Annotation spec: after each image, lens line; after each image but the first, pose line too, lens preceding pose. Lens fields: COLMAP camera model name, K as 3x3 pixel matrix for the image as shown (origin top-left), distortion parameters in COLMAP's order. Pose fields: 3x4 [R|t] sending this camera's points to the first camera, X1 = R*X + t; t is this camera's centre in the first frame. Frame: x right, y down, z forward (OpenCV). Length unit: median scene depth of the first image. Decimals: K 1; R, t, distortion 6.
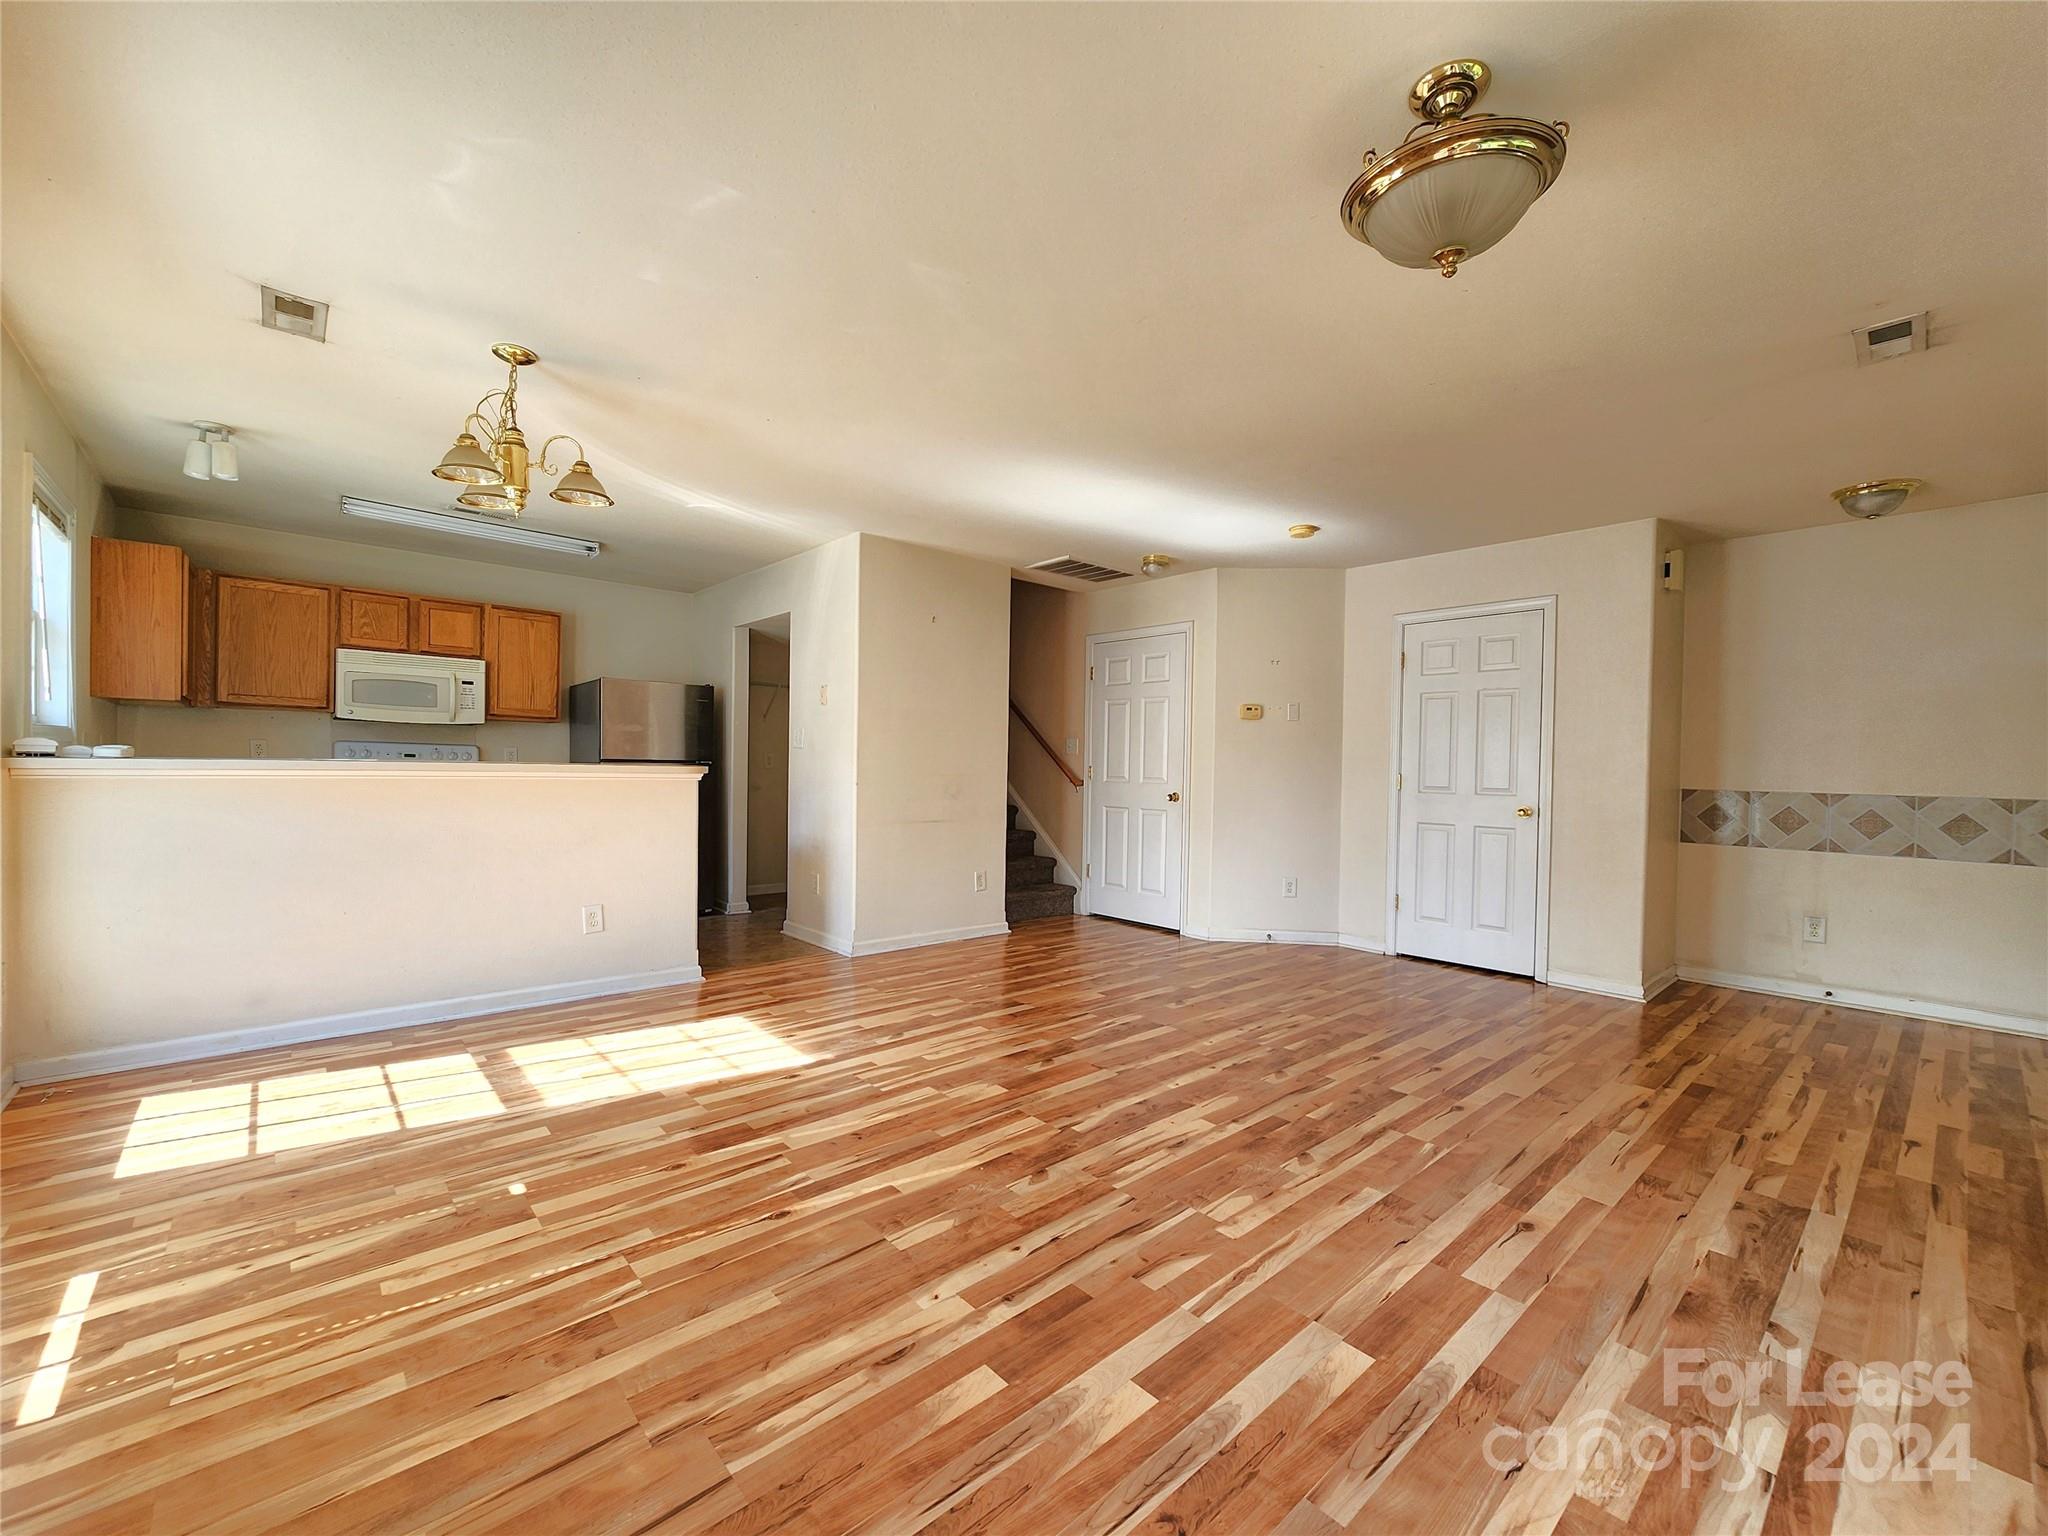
lens RADIAL K [[842.6, 0, 1026.4], [0, 842.6, 777.6], [0, 0, 1]] dist [0.000017, -0.000867]
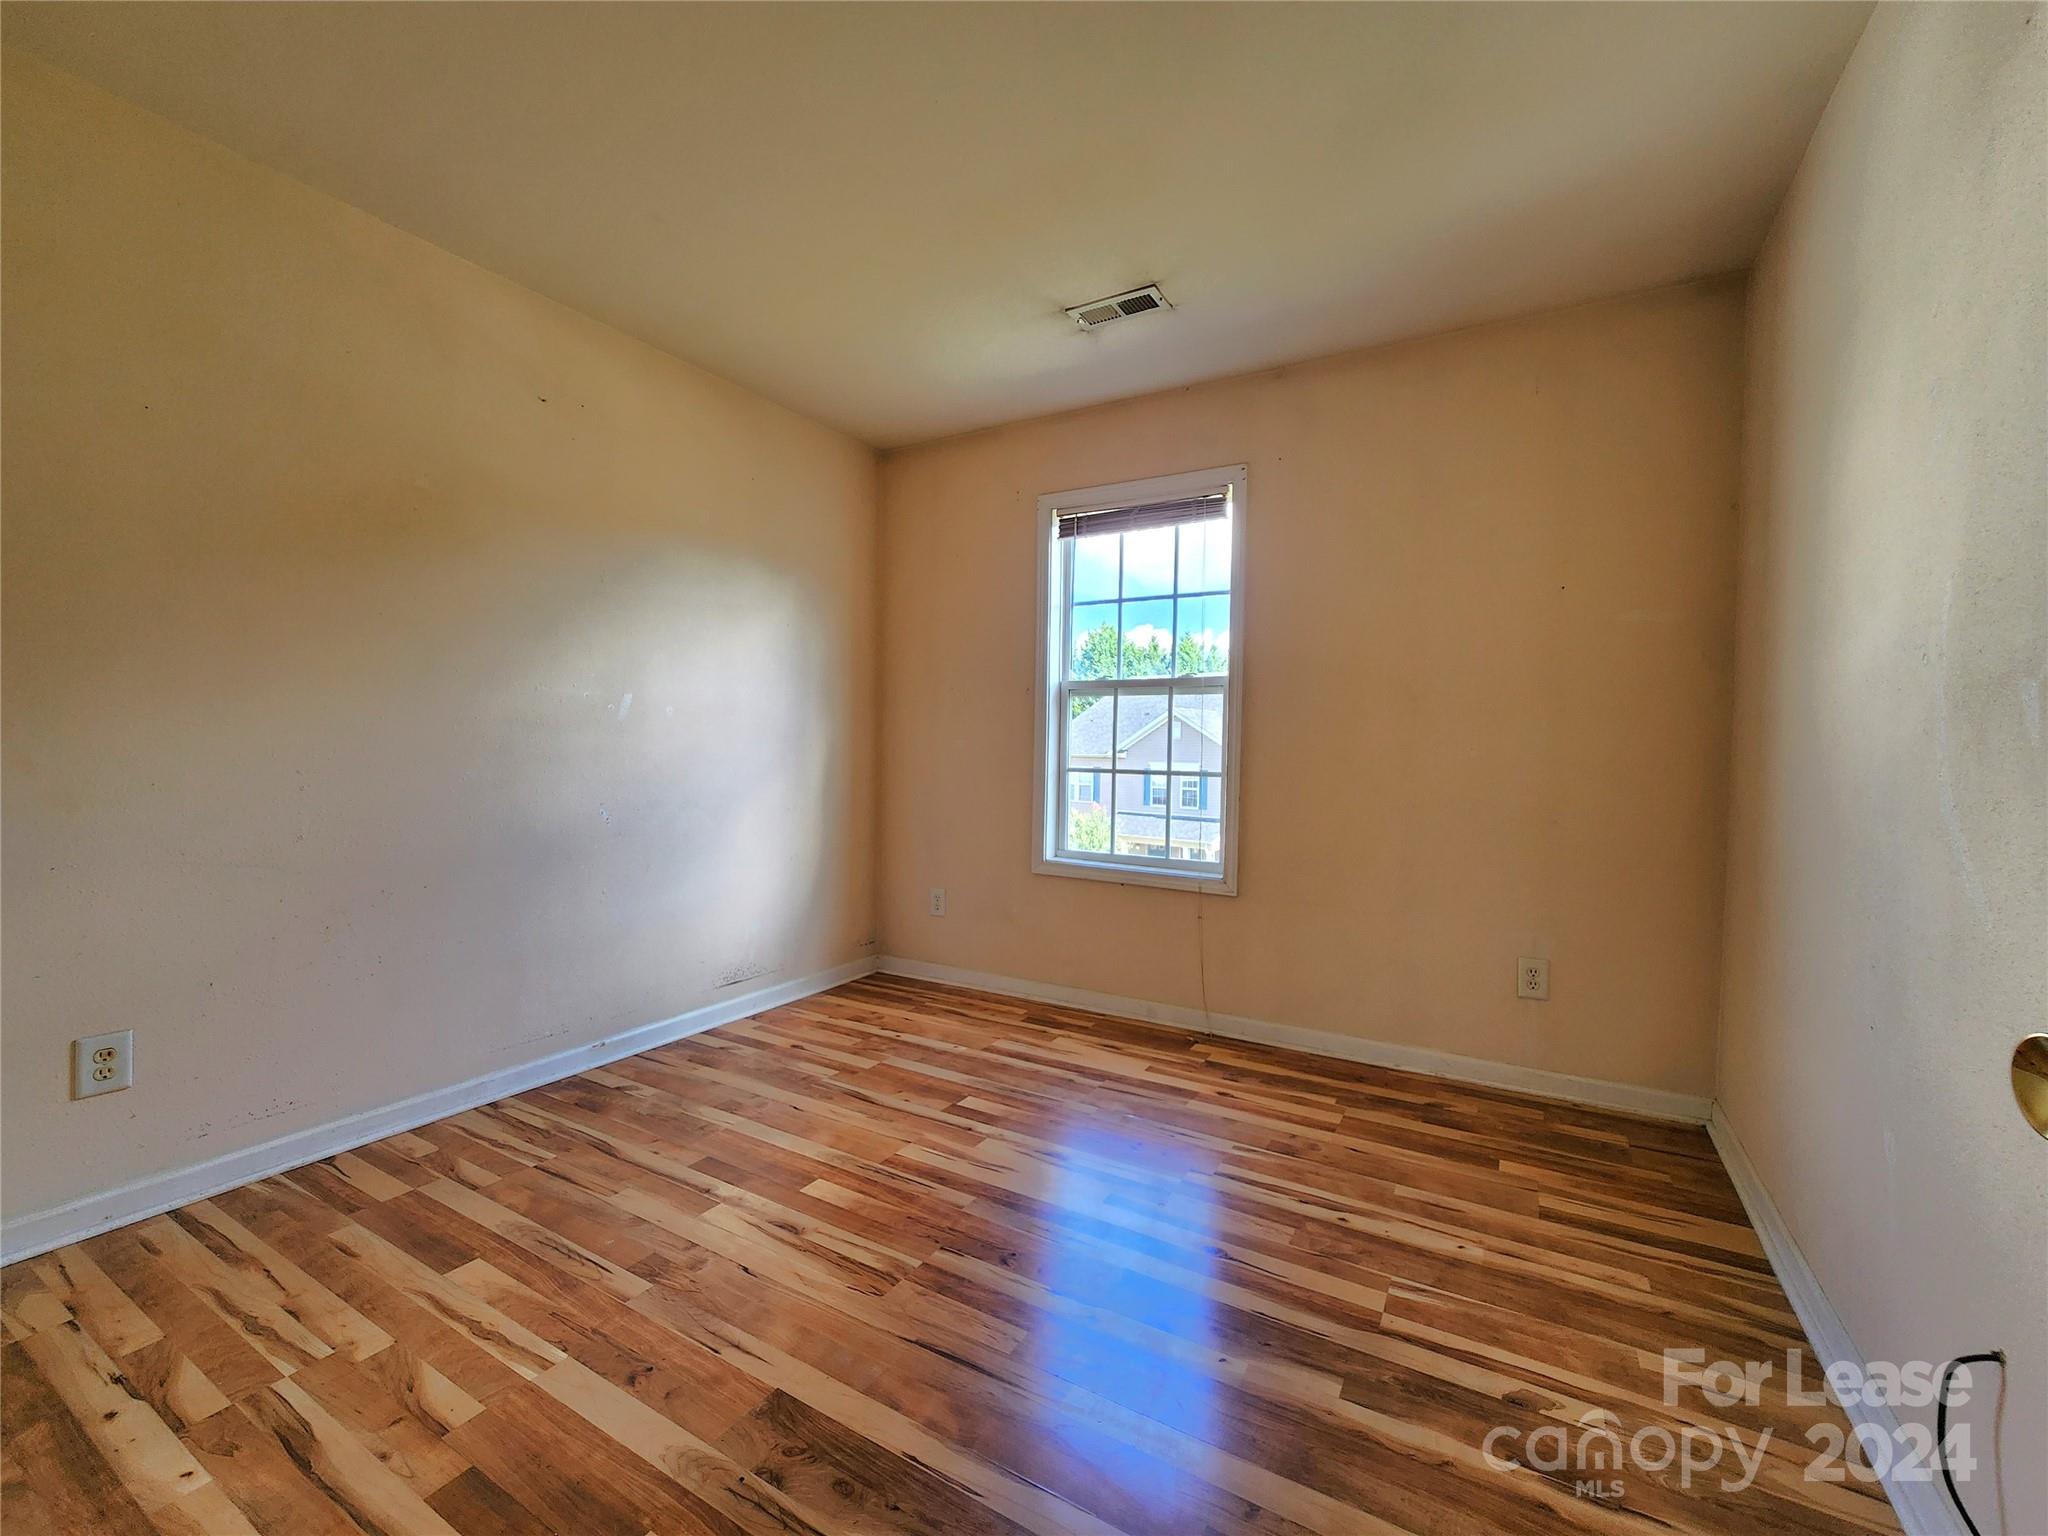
lens RADIAL K [[842.6, 0, 1022.4], [0, 842.6, 759.1], [0, 0, 1]] dist [0.000017, -0.000867]
pose [[-0.327285, -0.043304, 0.943933, -1.754759], [-0.013479, 0.999062, 0.041159, -0.052977], [-0.944829, 0.000748, -0.327562, 1.960860]]
